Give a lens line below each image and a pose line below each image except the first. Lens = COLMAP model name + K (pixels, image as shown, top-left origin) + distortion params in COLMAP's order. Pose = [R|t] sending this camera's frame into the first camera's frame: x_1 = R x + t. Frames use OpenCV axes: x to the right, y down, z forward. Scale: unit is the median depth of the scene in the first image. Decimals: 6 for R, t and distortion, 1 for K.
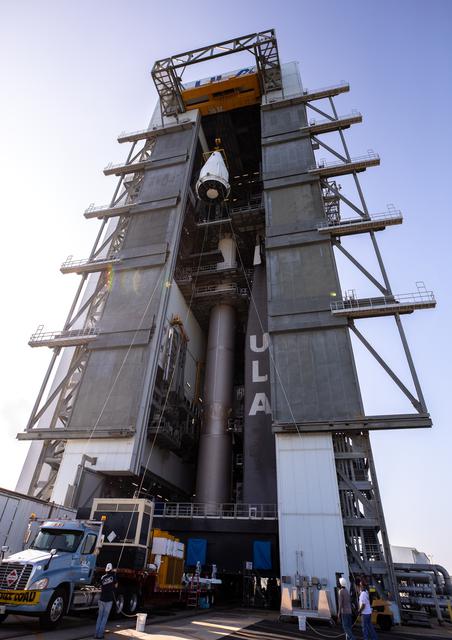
lens RADIAL K [[366.5, 0, 224.2], [0, 366.5, 287.9], [0, 0, 1]] dist [-0.023651, 0.001364]
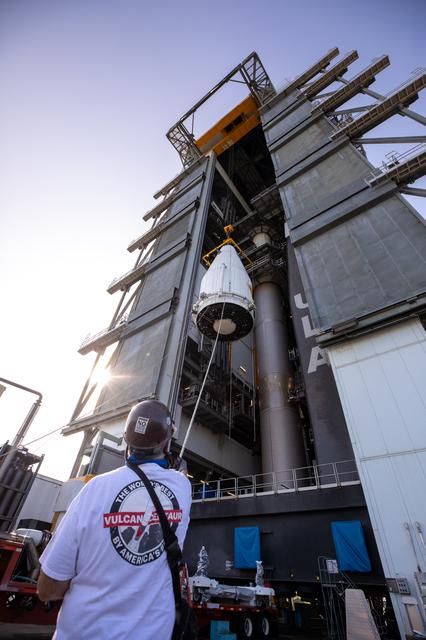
lens RADIAL K [[290.6, 0, 211.5], [0, 290.6, 320.7], [0, 0, 1]] dist [-0.024904, 0.000545]
pose [[0.920591, -0.261235, -0.290290, 0.087154], [0.224773, 0.962298, -0.153164, 0.287263], [0.319357, 0.075752, 0.944602, 0.330111]]
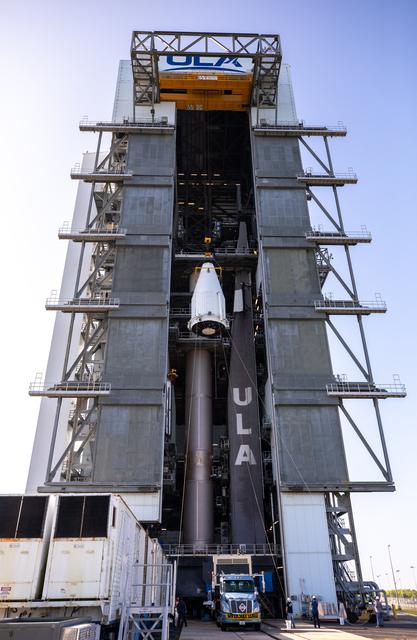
lens RADIAL K [[482.2, 0, 209.3], [0, 482.2, 319.5], [0, 0, 1]] dist [0.012705, 0.010107]
pose [[0.957249, 0.092139, 0.274197, -0.458224], [-0.134712, 0.980845, 0.140698, -0.290540], [-0.255981, -0.171620, 0.951325, -0.321444]]
